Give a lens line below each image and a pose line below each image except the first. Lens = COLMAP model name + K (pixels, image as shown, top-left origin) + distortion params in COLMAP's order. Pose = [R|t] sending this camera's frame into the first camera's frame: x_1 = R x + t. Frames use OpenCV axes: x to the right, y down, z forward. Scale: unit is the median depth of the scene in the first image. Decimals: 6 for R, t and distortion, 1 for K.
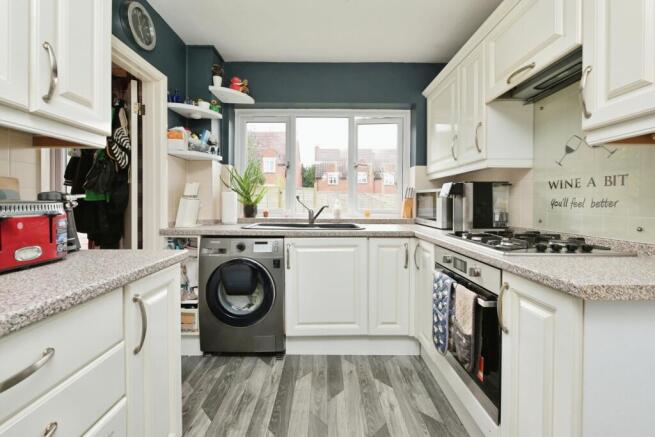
lens RADIAL K [[270.8, 0, 328.9], [0, 270.8, 201.8], [0, 0, 1]] dist [0.000458, -0.000032]
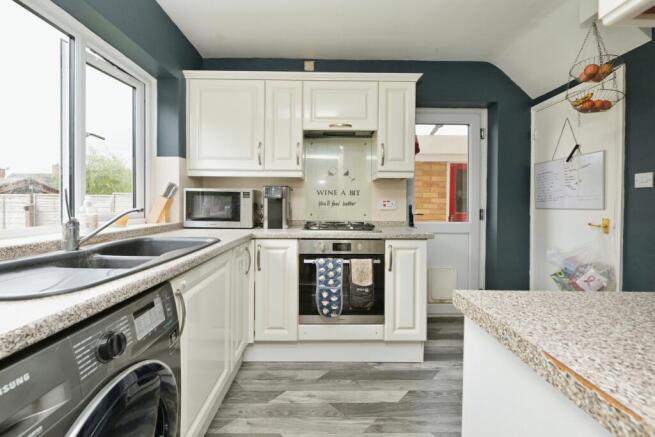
lens RADIAL K [[268.2, 0, 326.1], [0, 268.2, 204.8], [0, 0, 1]] dist [-0.000359, -0.000017]
pose [[-0.004277, -0.010540, 0.999935, -0.620167], [-0.004724, 0.999934, 0.010520, -0.003100], [-0.999980, -0.004679, -0.004327, 0.723748]]
